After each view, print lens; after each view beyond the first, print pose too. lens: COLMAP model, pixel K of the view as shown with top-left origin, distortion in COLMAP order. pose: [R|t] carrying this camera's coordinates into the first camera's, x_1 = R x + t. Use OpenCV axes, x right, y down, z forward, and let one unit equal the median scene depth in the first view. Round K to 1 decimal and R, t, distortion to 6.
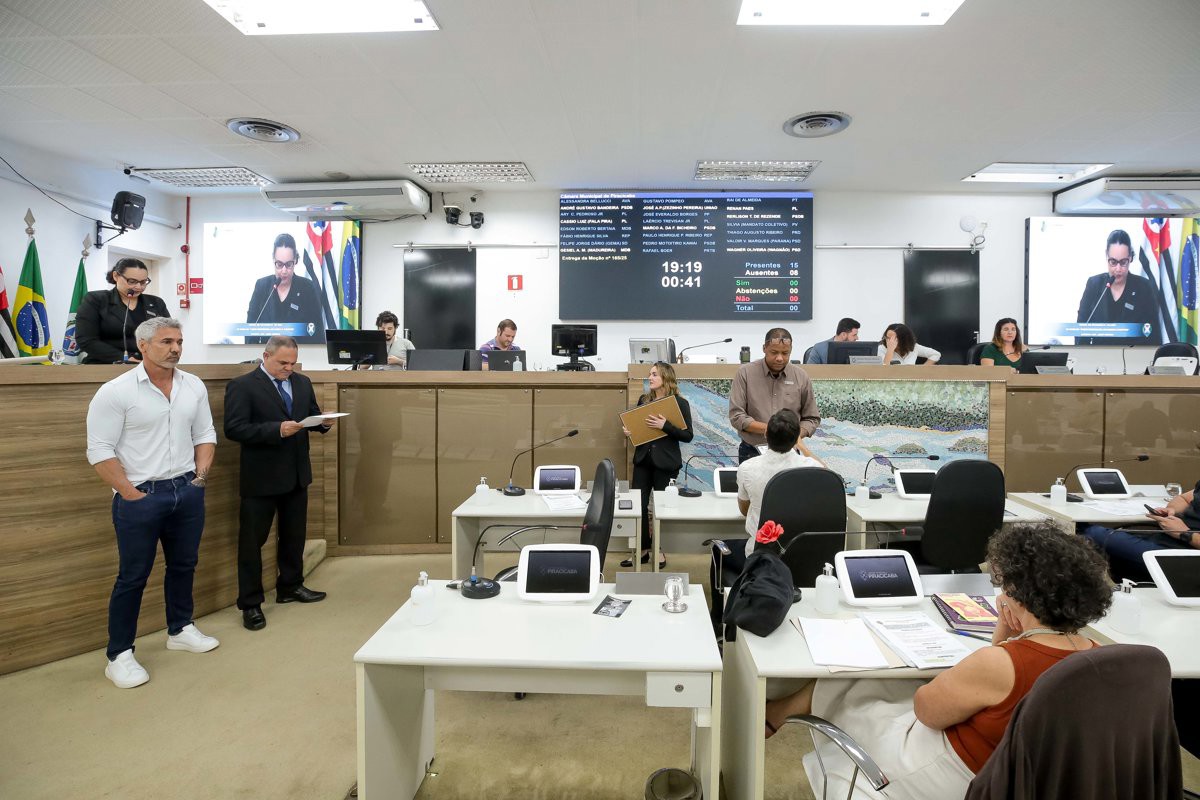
lens RADIAL K [[576.8, 0, 626.9], [0, 576.8, 359.1], [0, 0, 1]] dist [-0.041564, 0.013520]
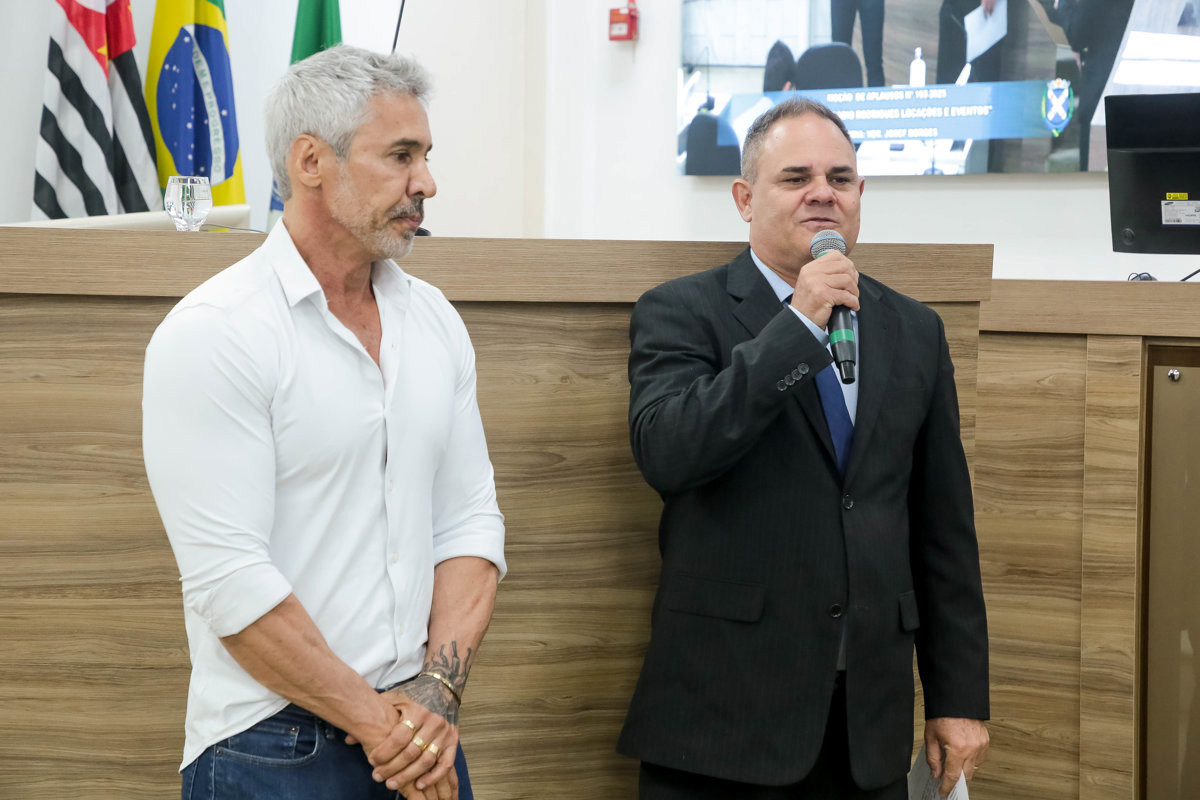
lens RADIAL K [[2502.7, 0, 569.8], [0, 2502.7, 393.2], [0, 0, 1]] dist [0.353314, 0.356825]
pose [[0.762905, 0.050055, -0.644570, -0.031160], [-0.015832, 0.998146, 0.058775, 0.006319], [0.646317, -0.034635, 0.762283, 0.079115]]
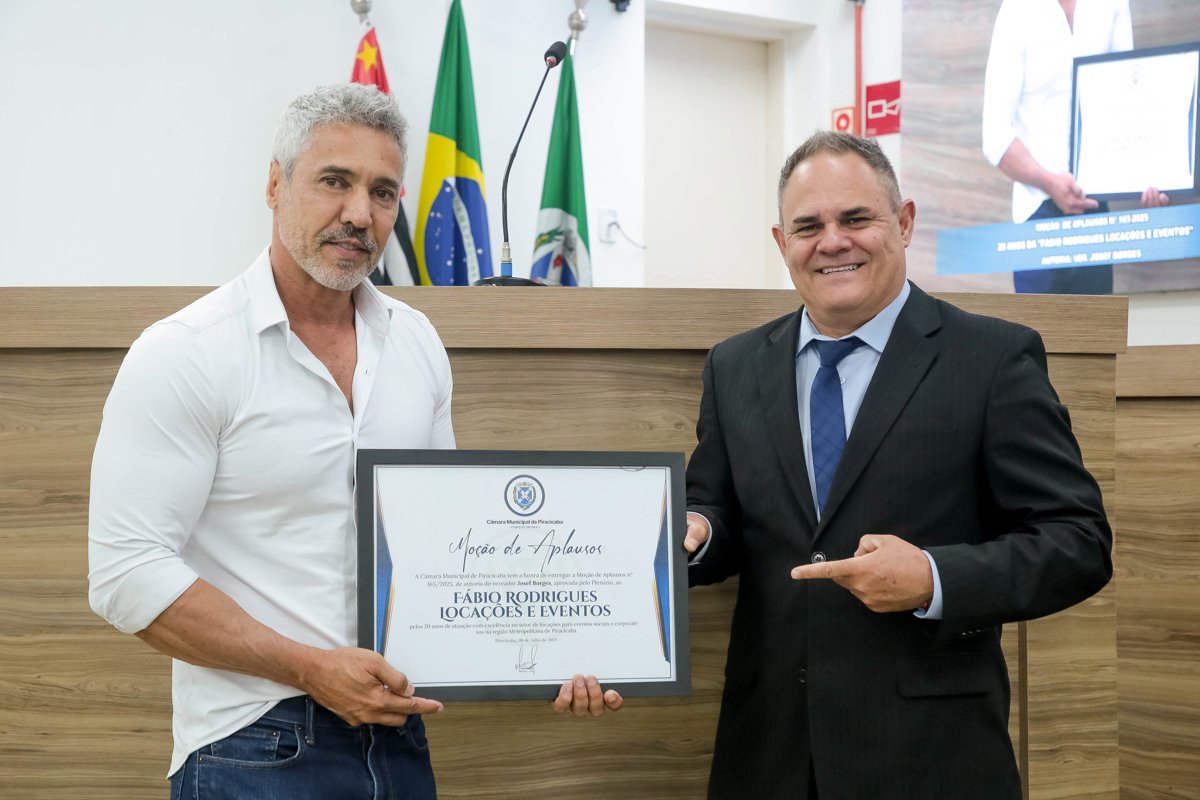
lens RADIAL K [[2061.5, 0, 546.8], [0, 2061.5, 404.6], [0, 0, 1]] dist [0.285117, -0.088258]
pose [[0.643618, -0.008089, -0.765304, -0.050888], [-0.002217, 0.999920, -0.012433, 0.038956], [0.765343, 0.009699, 0.643549, 0.182728]]
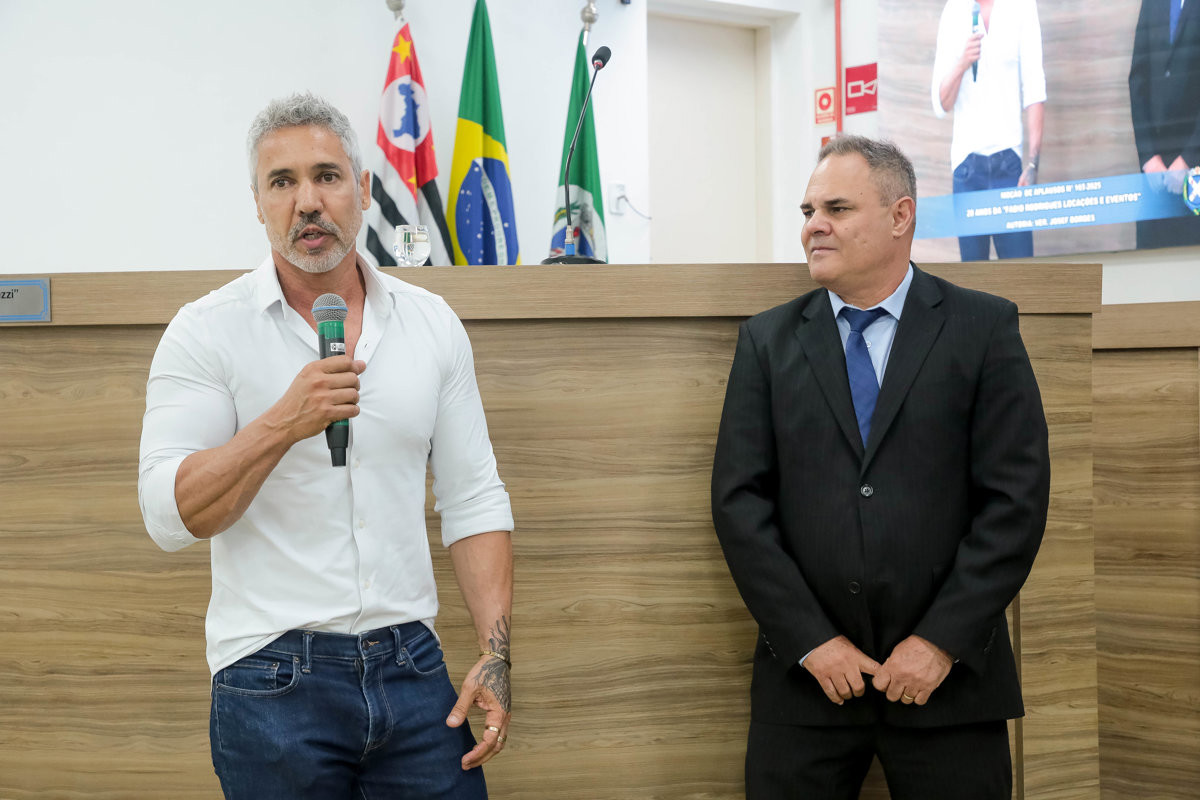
lens RADIAL K [[1931.4, 0, 576.8], [0, 1931.4, 403.9], [0, 0, 1]] dist [0.265220, -0.118294]
pose [[0.664149, -0.000611, -0.747600, -0.033837], [0.014606, 0.999819, 0.012158, 0.036546], [0.747458, -0.018995, 0.664038, 0.137399]]
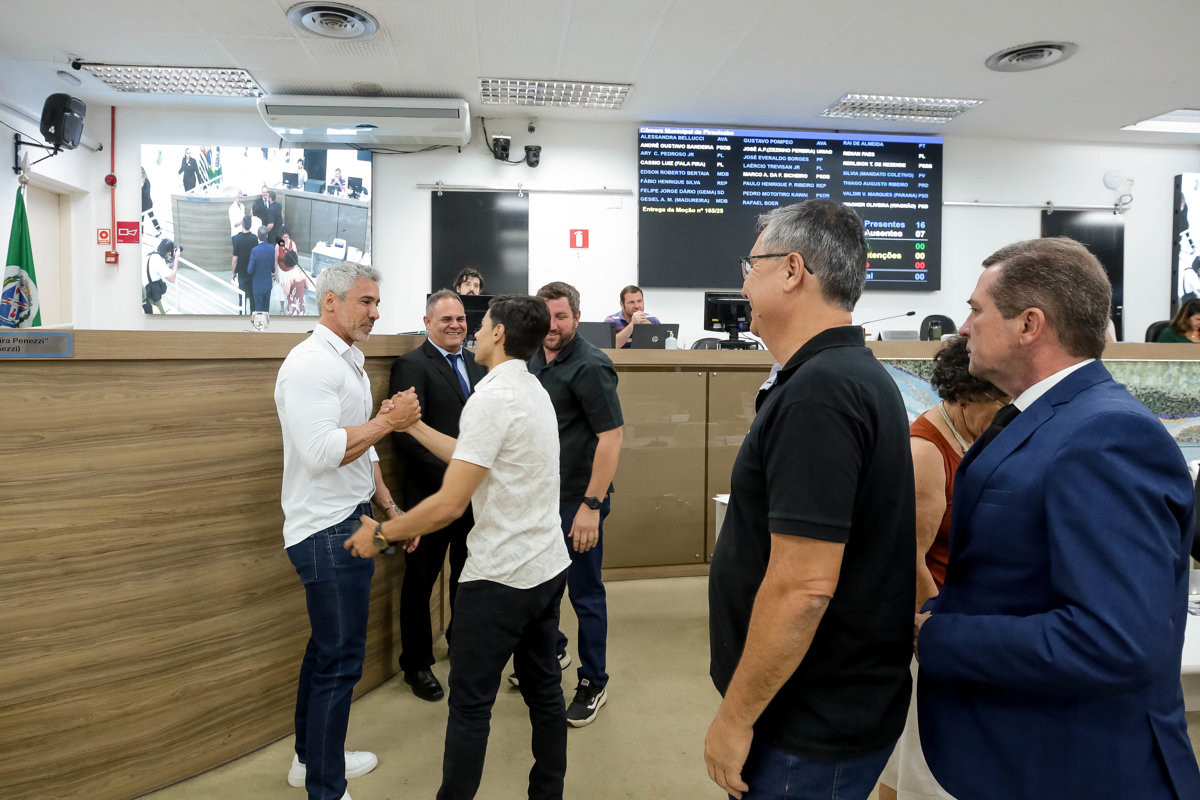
lens RADIAL K [[745.6, 0, 564.0], [0, 745.6, 351.4], [0, 0, 1]] dist [-0.020541, 0.015396]
pose [[0.991614, 0.001681, 0.129223, -0.354561], [-0.002750, 0.999963, 0.008093, 0.011499], [-0.129205, -0.008381, 0.991583, 0.002505]]
